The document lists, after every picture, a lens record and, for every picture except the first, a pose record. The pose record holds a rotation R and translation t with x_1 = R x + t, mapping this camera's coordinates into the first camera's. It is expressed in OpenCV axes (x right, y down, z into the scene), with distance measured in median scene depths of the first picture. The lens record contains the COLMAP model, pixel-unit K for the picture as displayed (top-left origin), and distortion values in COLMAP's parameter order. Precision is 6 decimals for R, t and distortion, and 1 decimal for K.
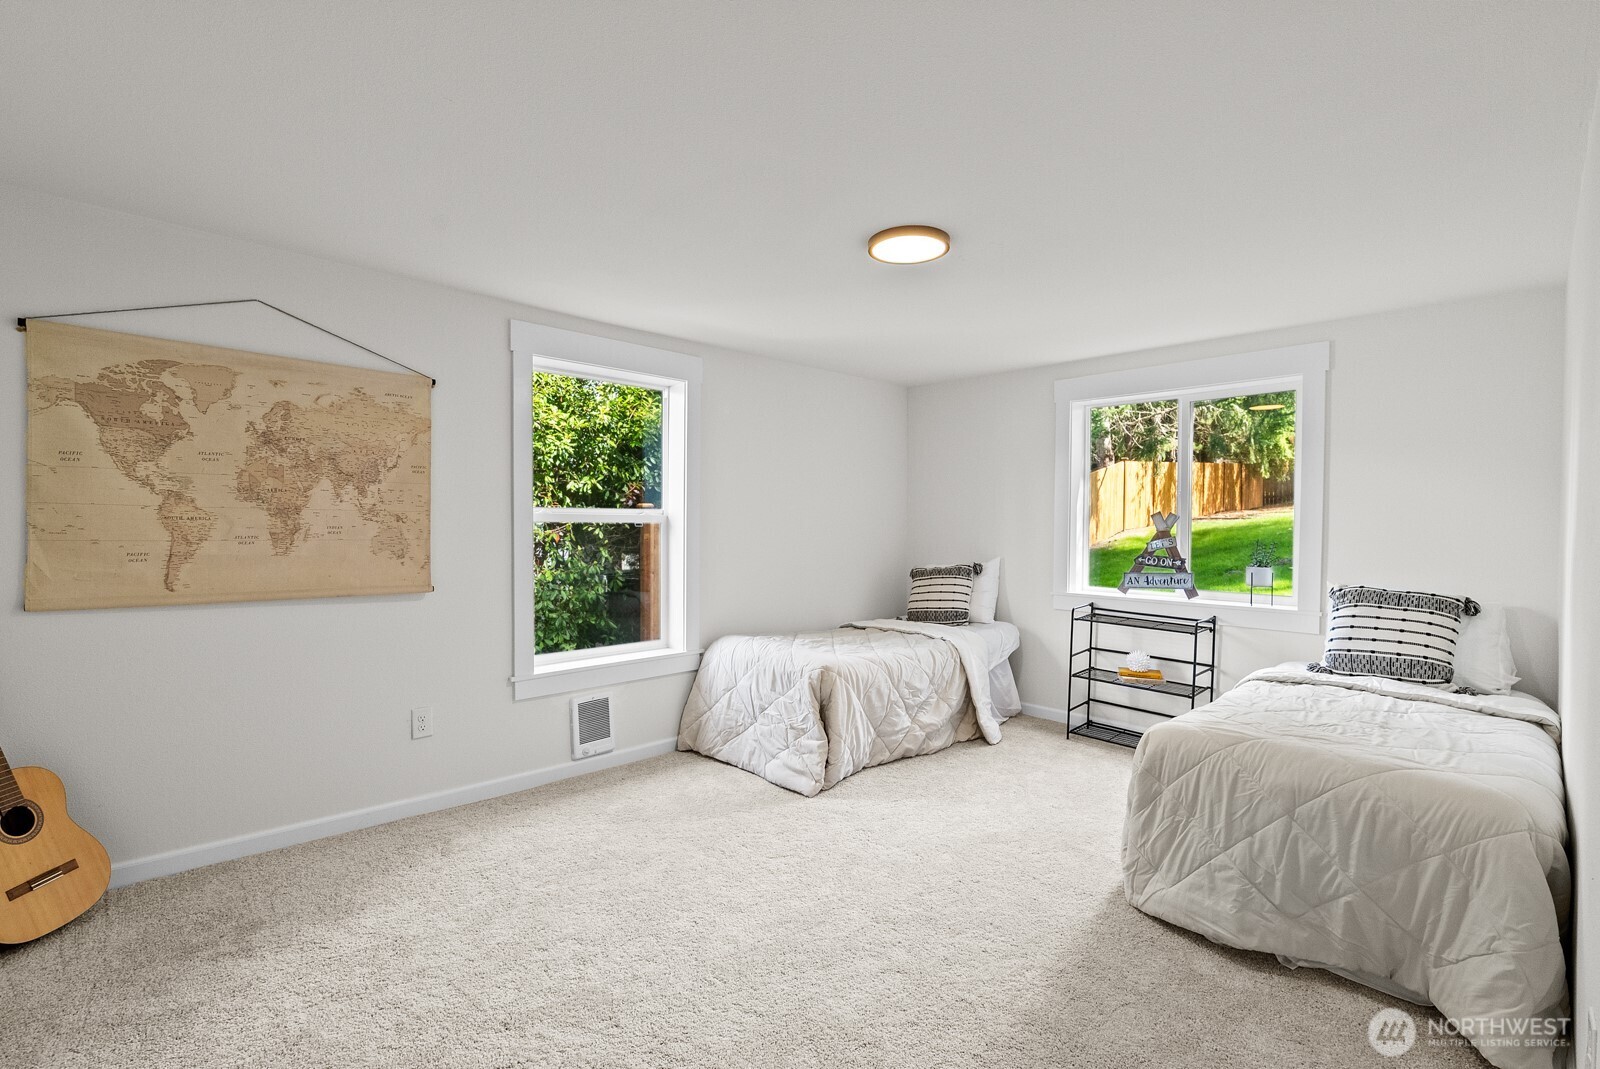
lens RADIAL K [[711.1, 0, 803.3], [0, 711.1, 533.7], [0, 0, 1]] dist [-0.003440, -0.000167]
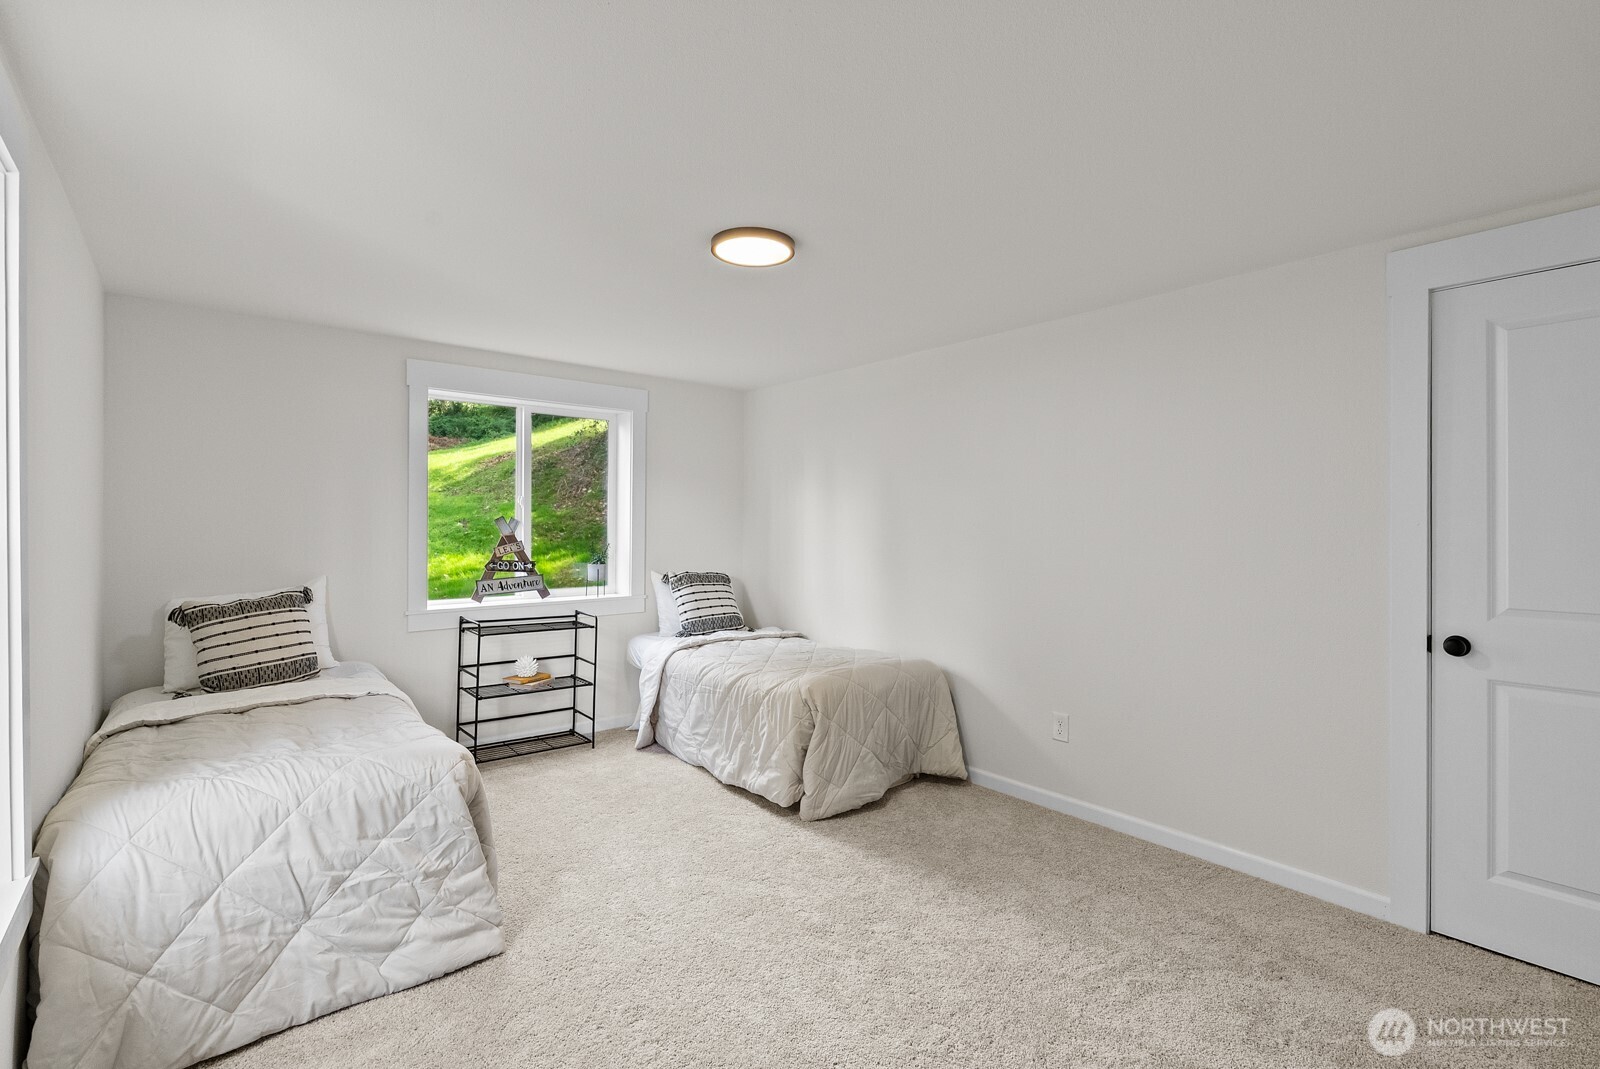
lens RADIAL K [[711.1, 0, 804.9], [0, 711.1, 530.2], [0, 0, 1]] dist [-0.003440, -0.000167]
pose [[0.068682, -0.013319, 0.997550, -0.567805], [0.013359, 0.999833, 0.012430, -0.022166], [-0.997549, 0.012473, 0.068848, 0.611972]]
